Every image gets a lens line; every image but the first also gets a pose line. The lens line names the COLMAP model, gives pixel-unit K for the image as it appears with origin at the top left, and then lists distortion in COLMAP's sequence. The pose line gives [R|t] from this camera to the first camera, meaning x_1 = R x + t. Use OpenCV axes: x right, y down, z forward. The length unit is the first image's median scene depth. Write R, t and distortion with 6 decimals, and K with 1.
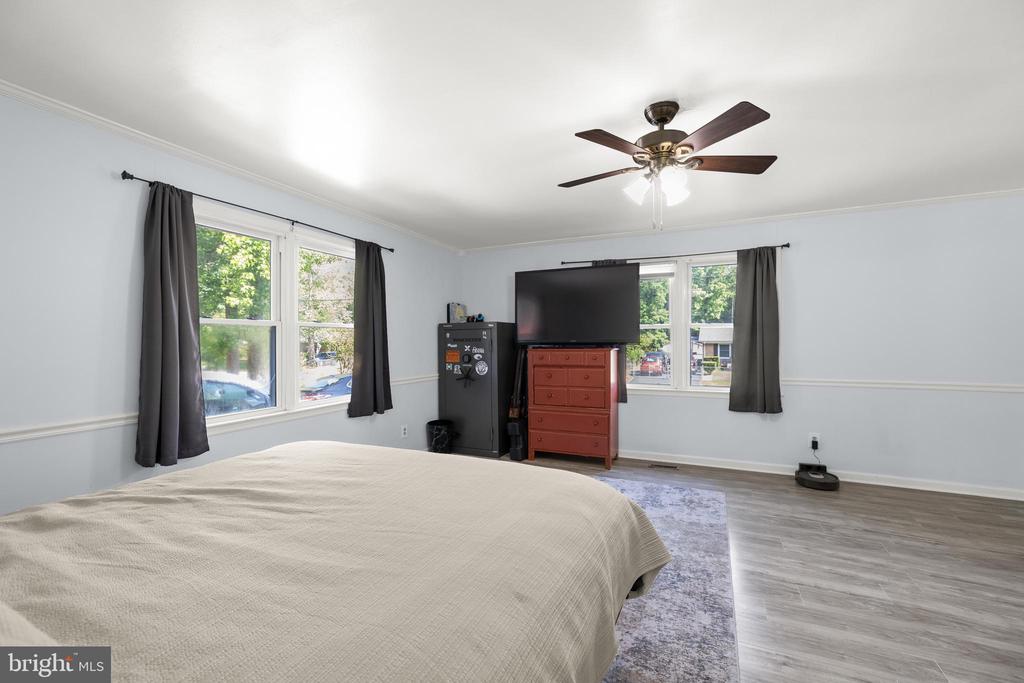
lens RADIAL K [[433.4, 0, 509.6], [0, 433.4, 338.2], [0, 0, 1]] dist [0.003516, -0.000580]
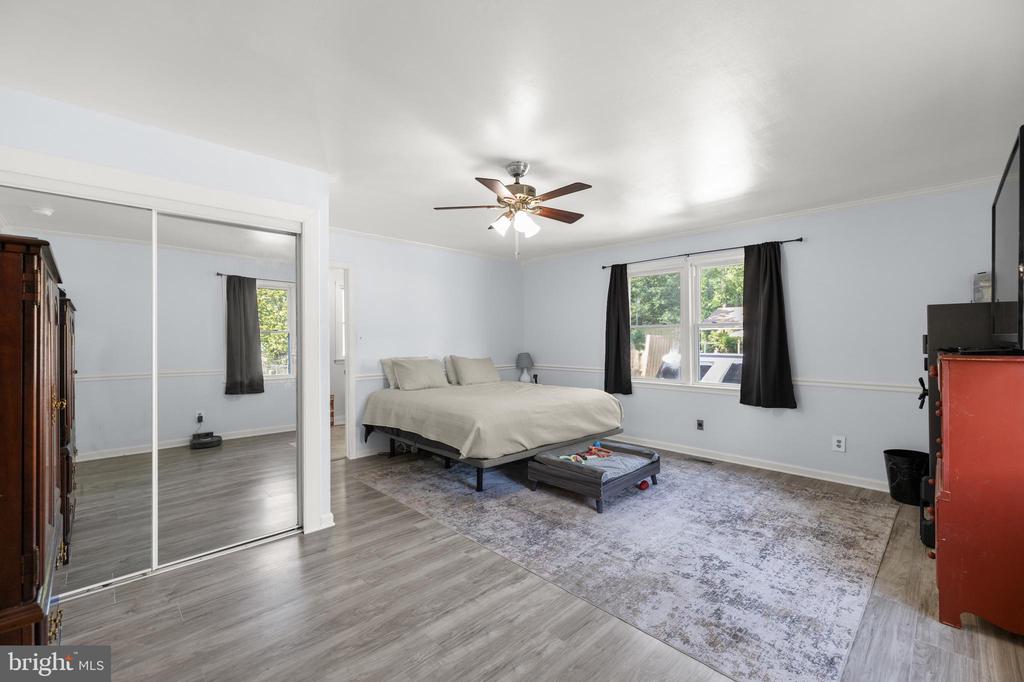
lens RADIAL K [[433.4, 0, 512.9], [0, 433.4, 339.1], [0, 0, 1]] dist [0.003516, -0.000580]
pose [[-0.356324, 0.009058, -0.934319, 1.095823], [0.011975, 0.999915, 0.005127, -0.001897], [0.934286, -0.009361, -0.356402, 1.002910]]
